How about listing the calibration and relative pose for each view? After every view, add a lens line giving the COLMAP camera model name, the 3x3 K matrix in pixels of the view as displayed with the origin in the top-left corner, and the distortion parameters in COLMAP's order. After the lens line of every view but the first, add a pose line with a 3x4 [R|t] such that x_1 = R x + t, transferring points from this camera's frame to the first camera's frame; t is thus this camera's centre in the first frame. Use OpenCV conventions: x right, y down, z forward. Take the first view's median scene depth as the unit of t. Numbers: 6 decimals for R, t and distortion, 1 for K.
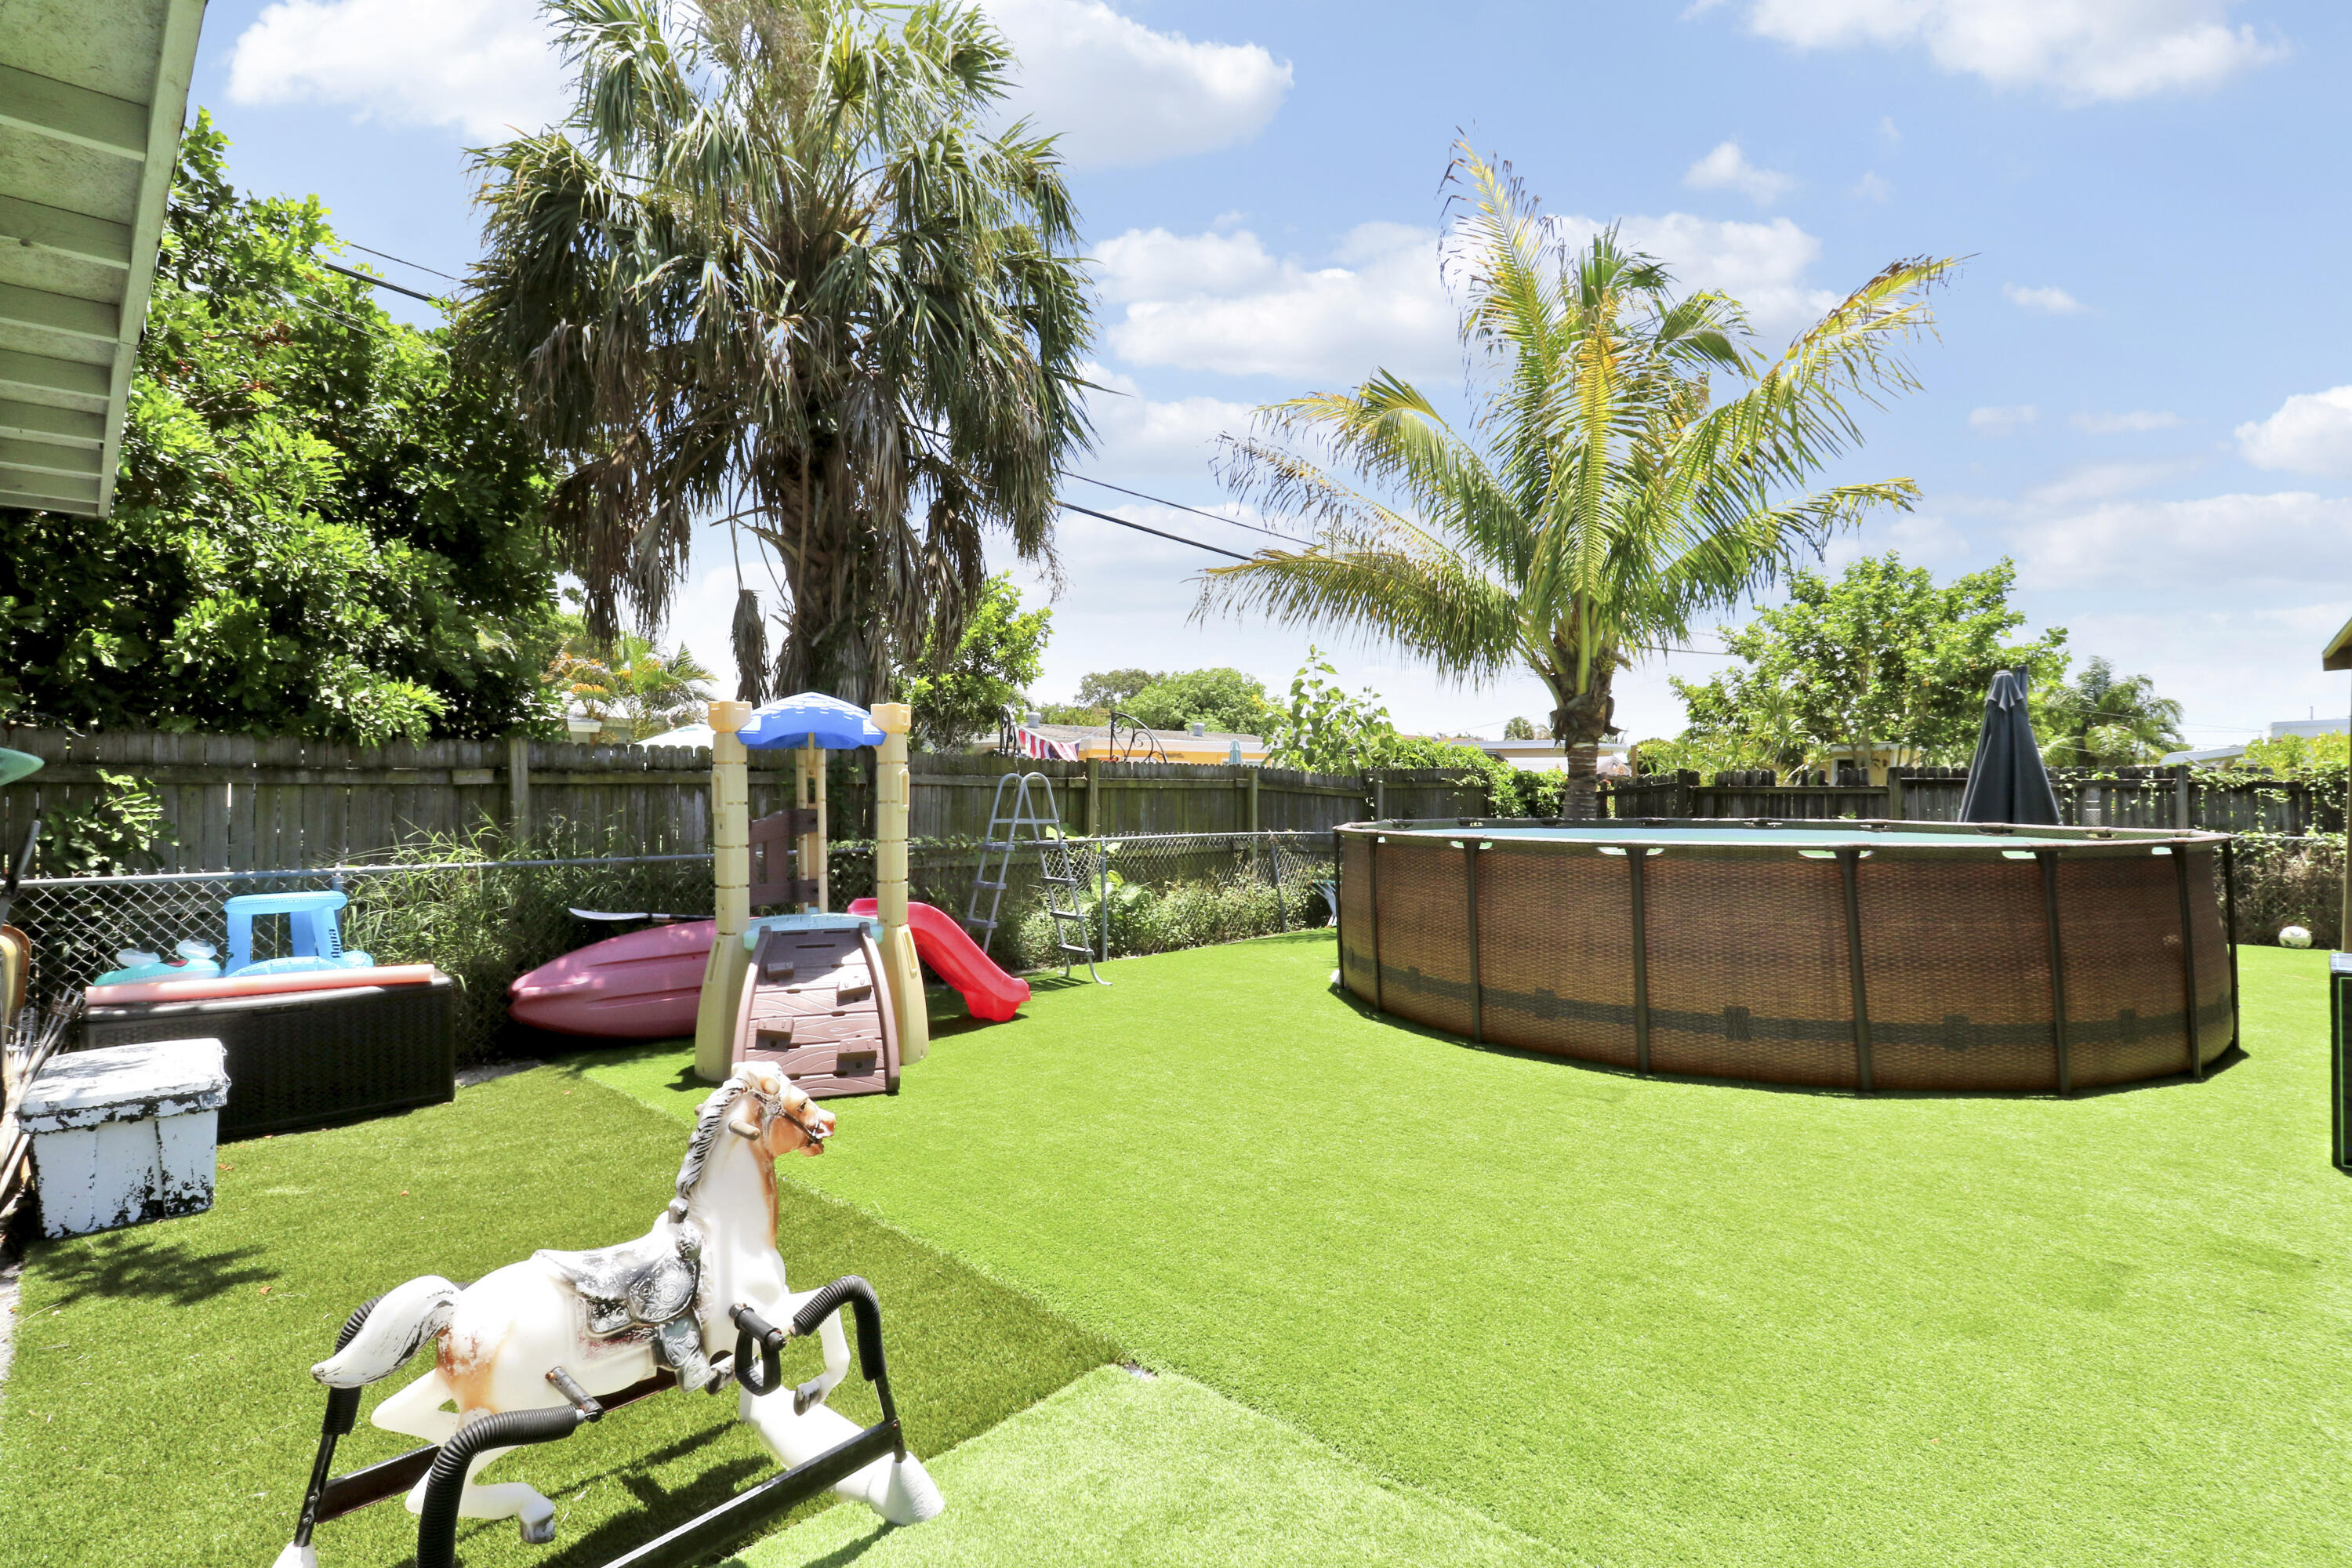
lens RADIAL K [[1060.6, 0, 1180.3], [0, 1060.6, 808.6], [0, 0, 1]] dist [-0.000484, -0.000060]
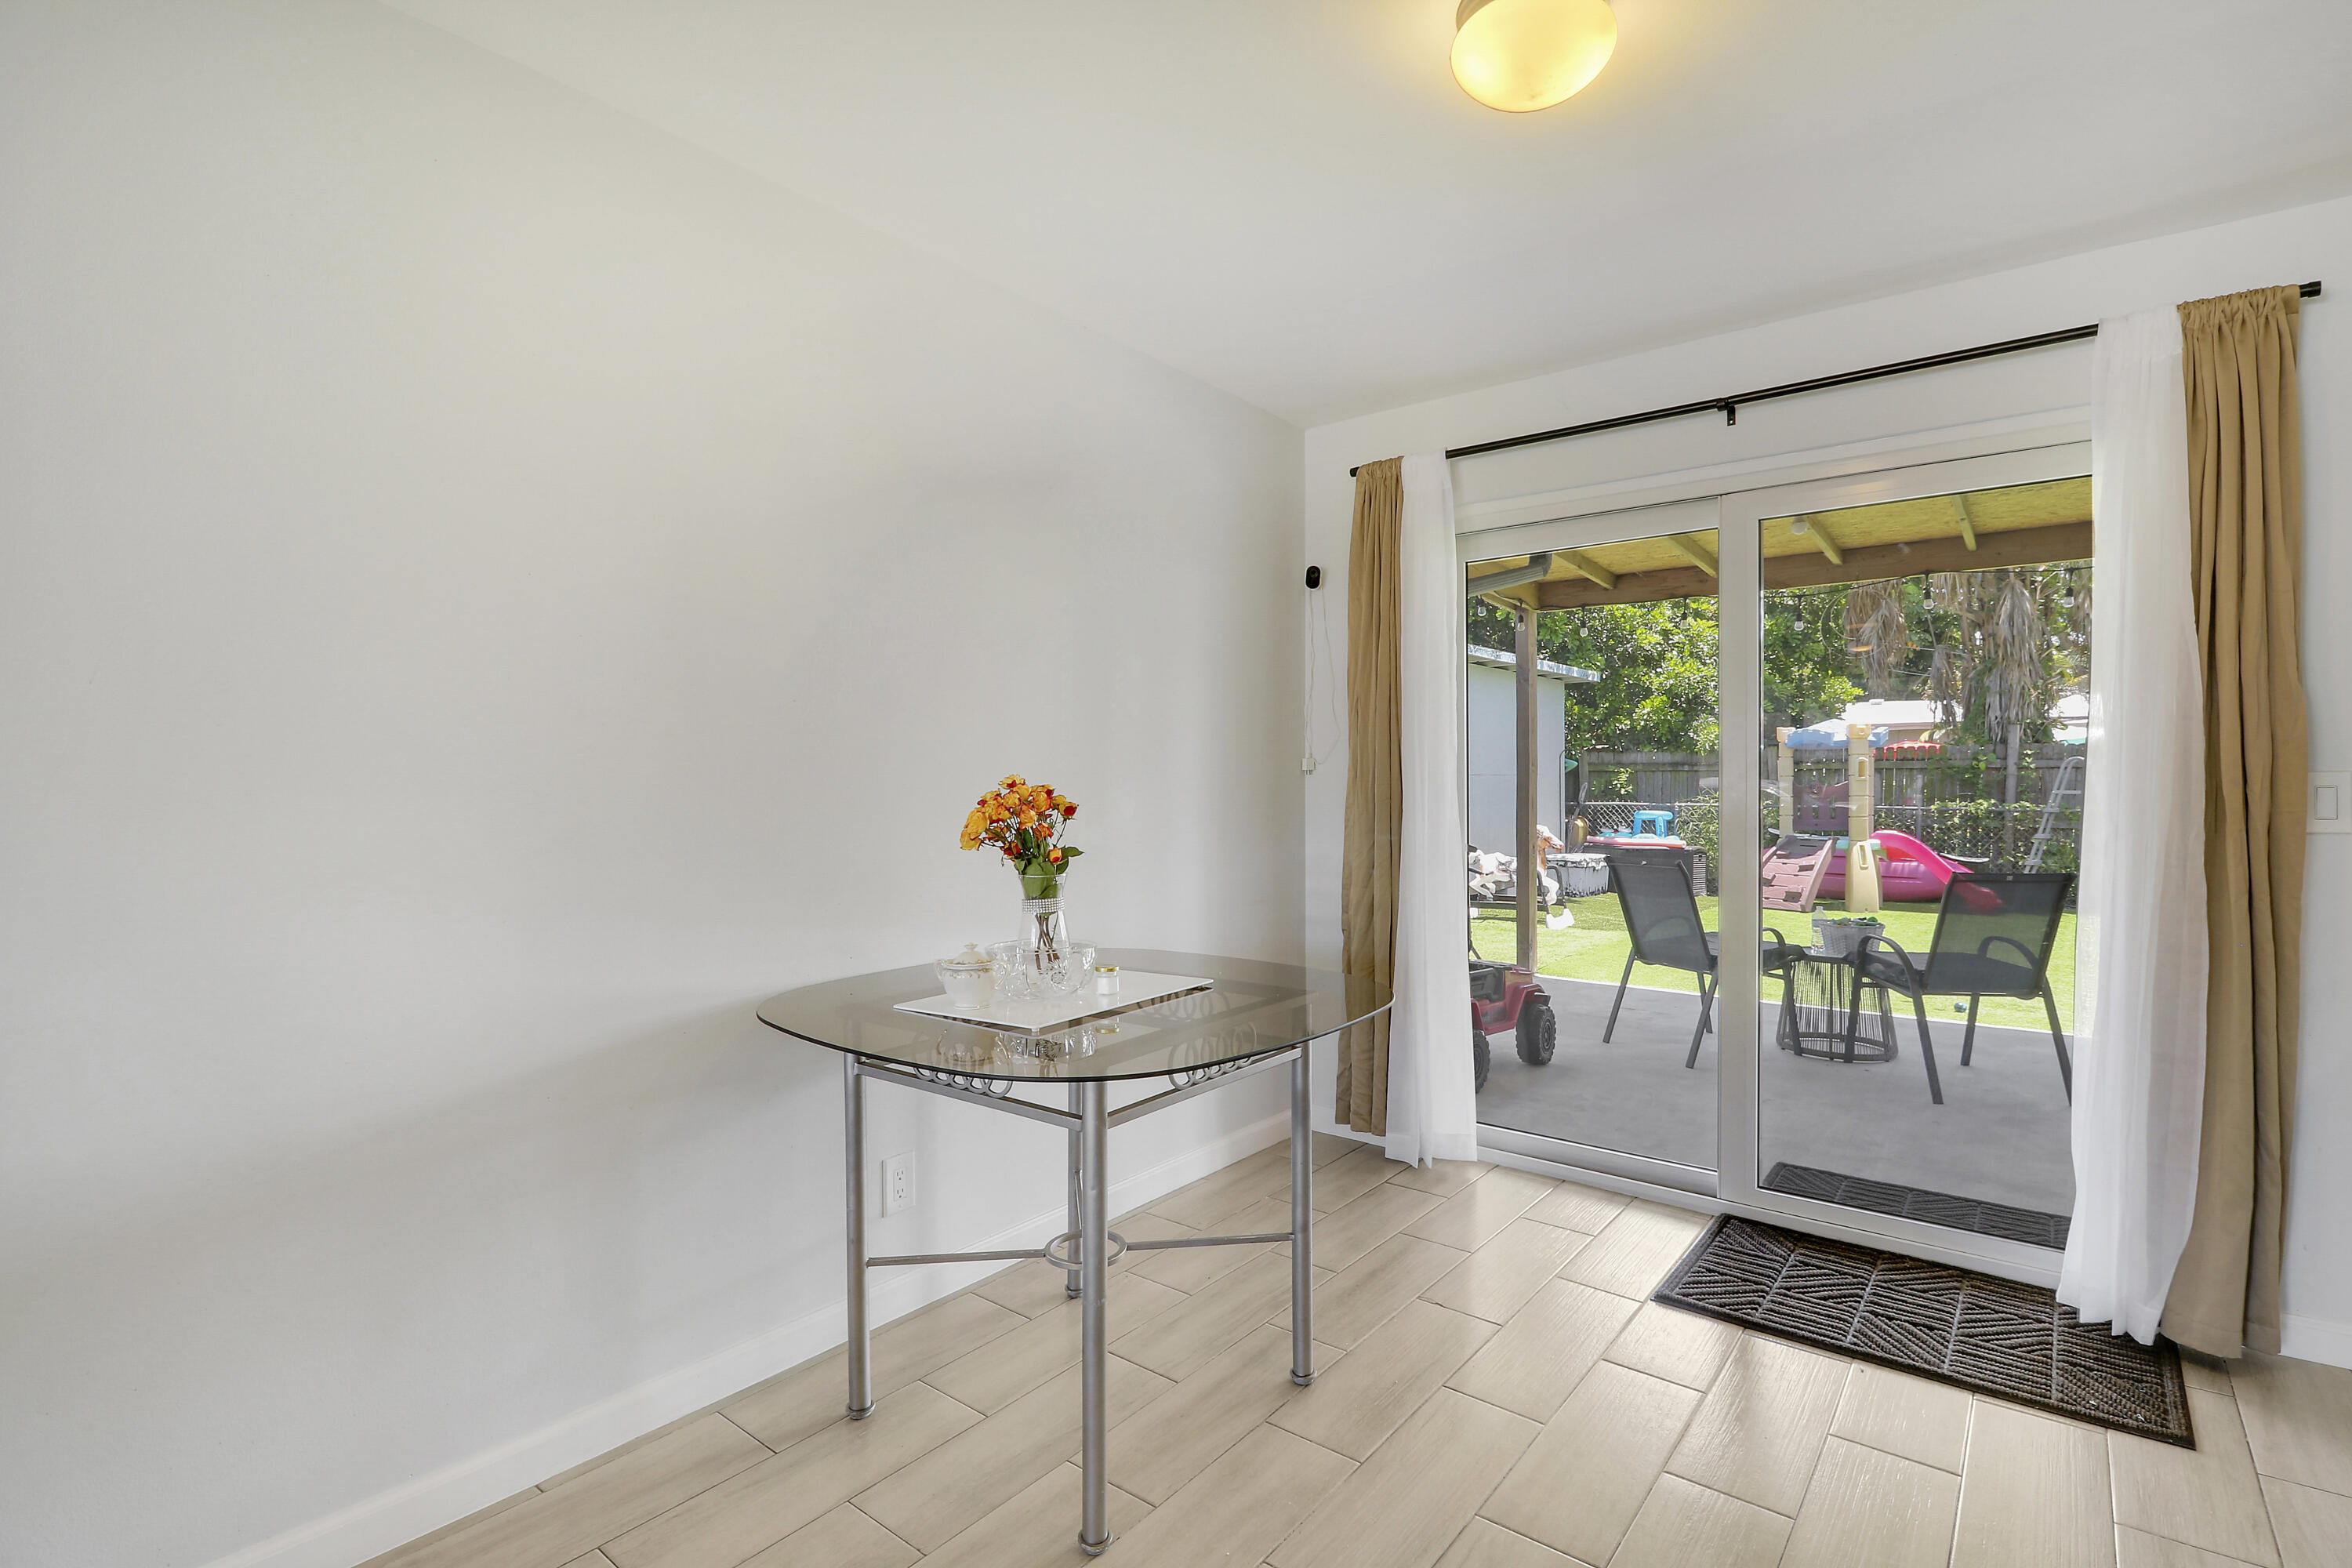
lens RADIAL K [[1099.4, 0, 1169.9], [0, 1099.4, 790.3], [0, 0, 1]] dist [0.000995, -0.012869]
pose [[0.082637, 0.002473, -0.996577, 1.293733], [-0.019062, 0.999818, 0.000900, 0.033969], [0.996397, 0.018922, 0.082669, -0.316769]]
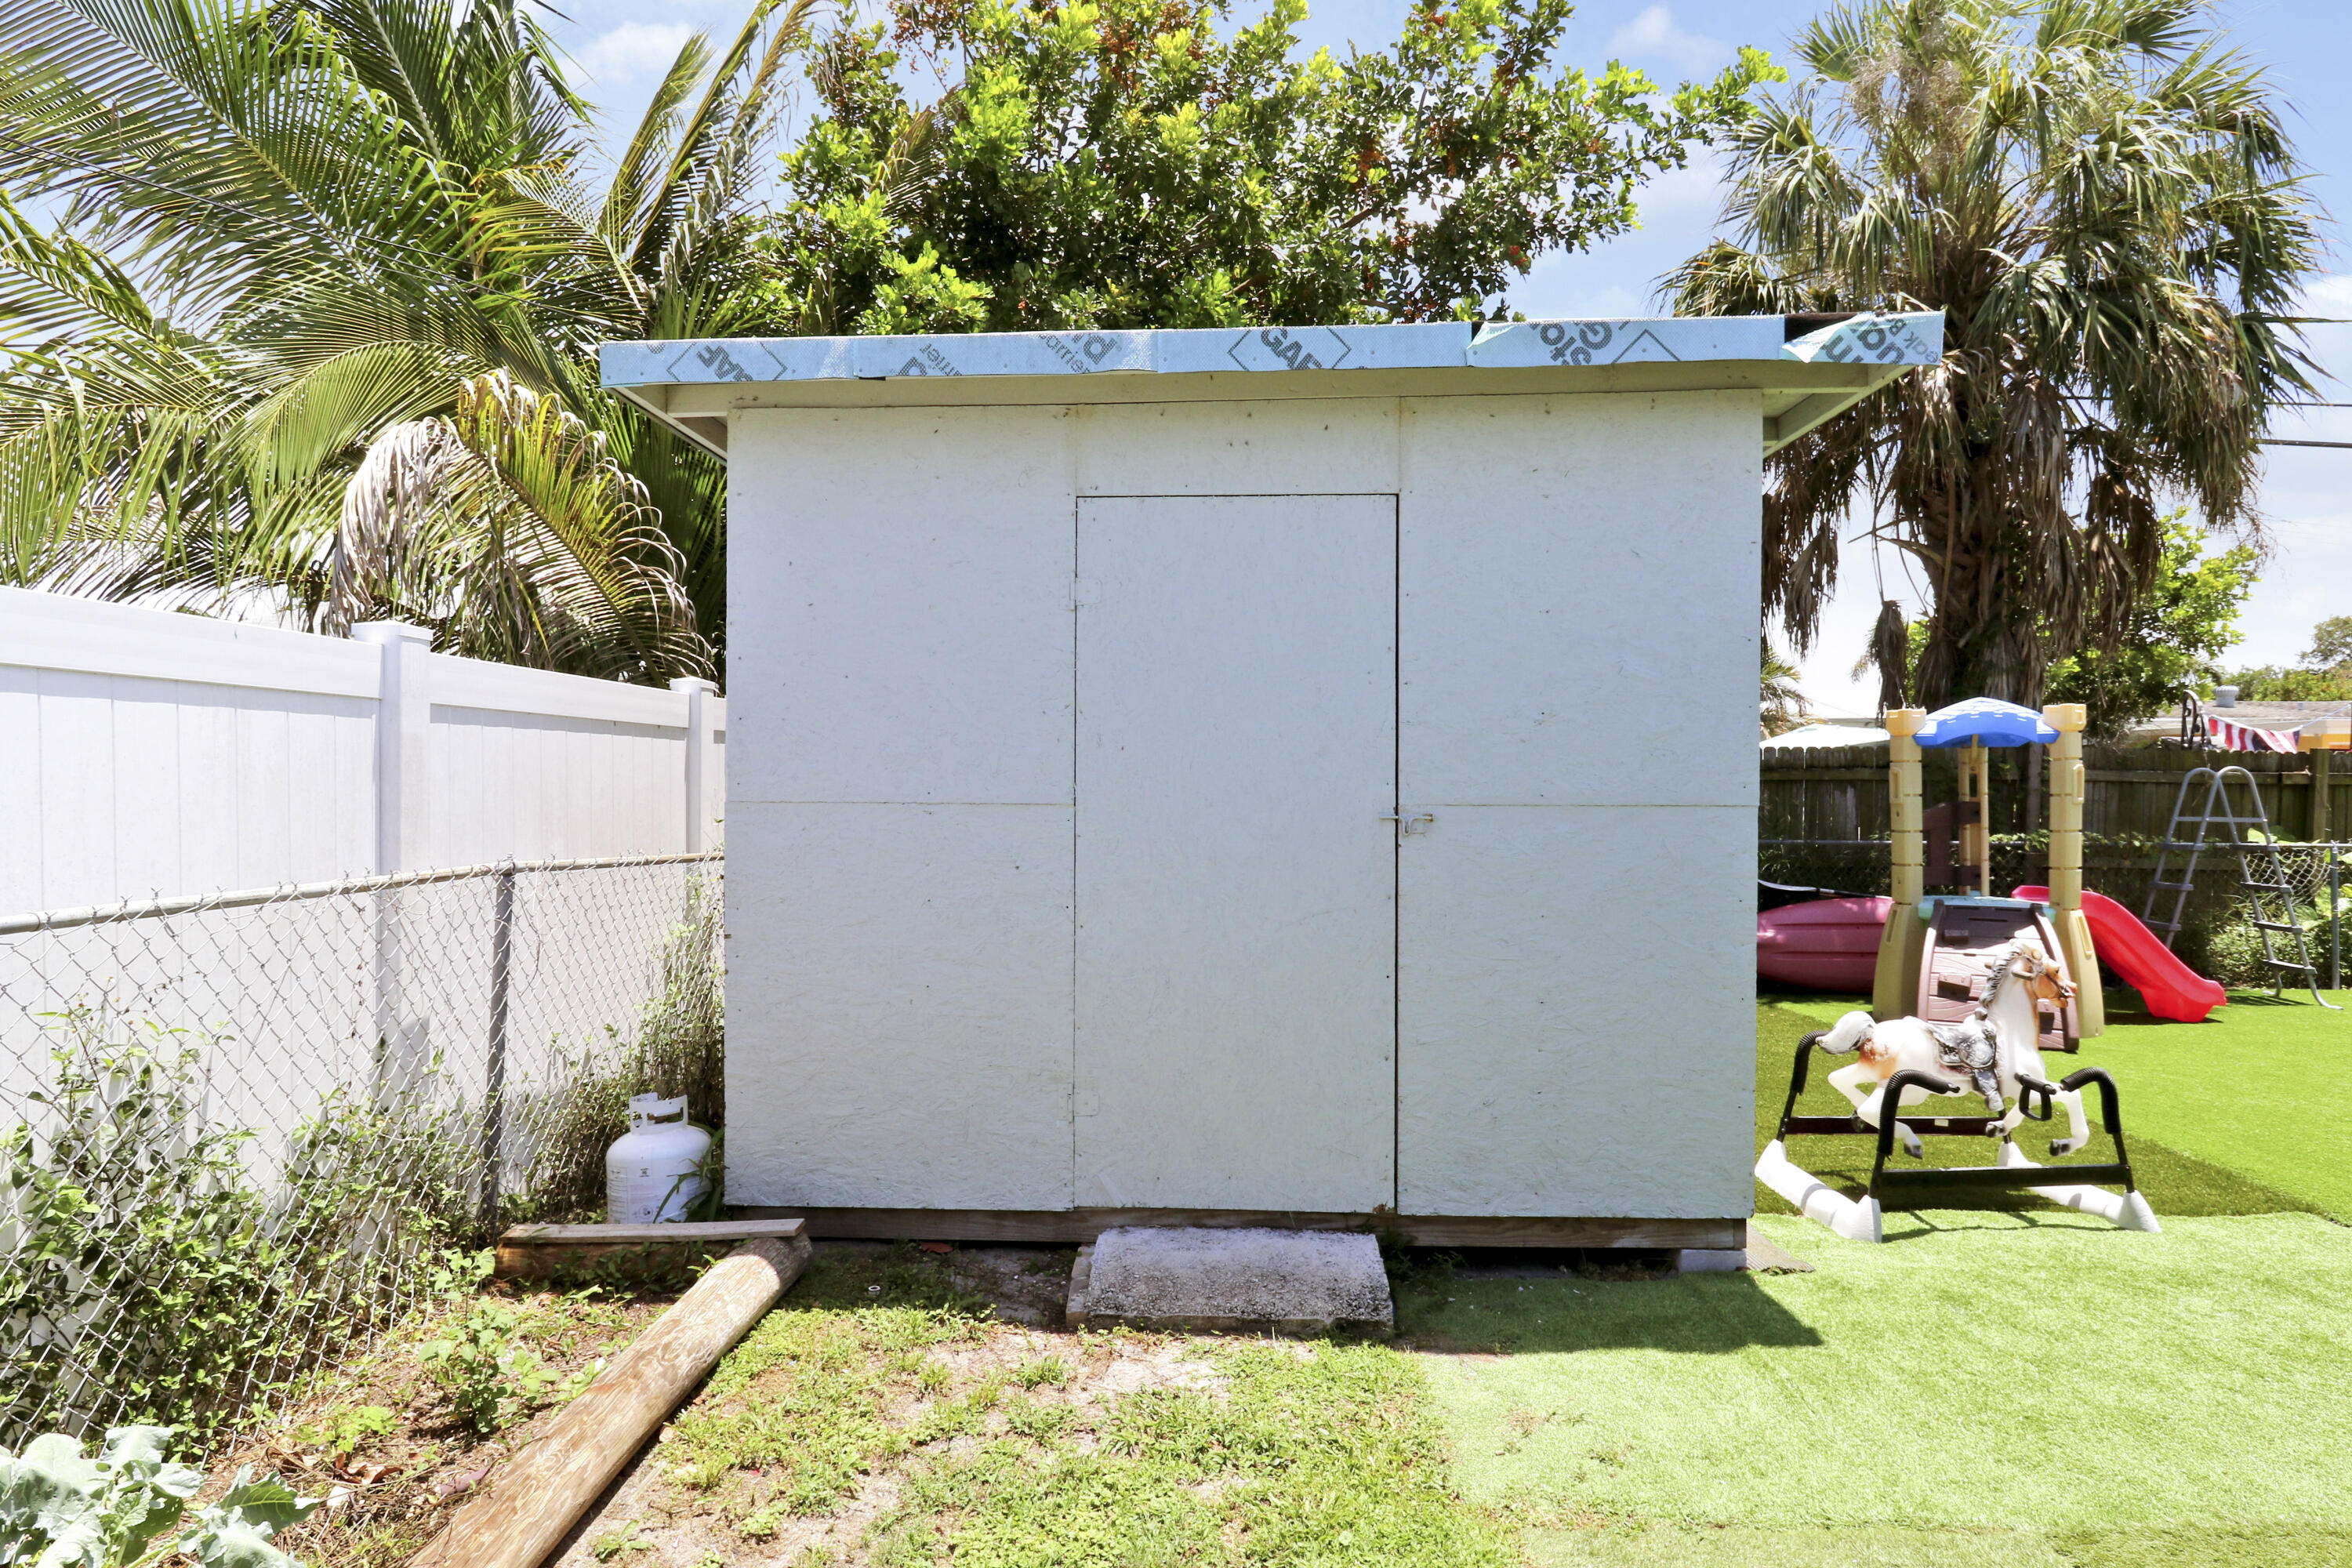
lens RADIAL K [[1234.1, 0, 1177.6], [0, 1234.1, 789.8], [0, 0, 1]] dist [-0.001241, -0.011259]
pose [[0.664976, 0.001587, -0.746863, 0.053709], [-0.016357, 0.999789, -0.012439, 0.016093], [0.746686, 0.020488, 0.664862, -0.436382]]
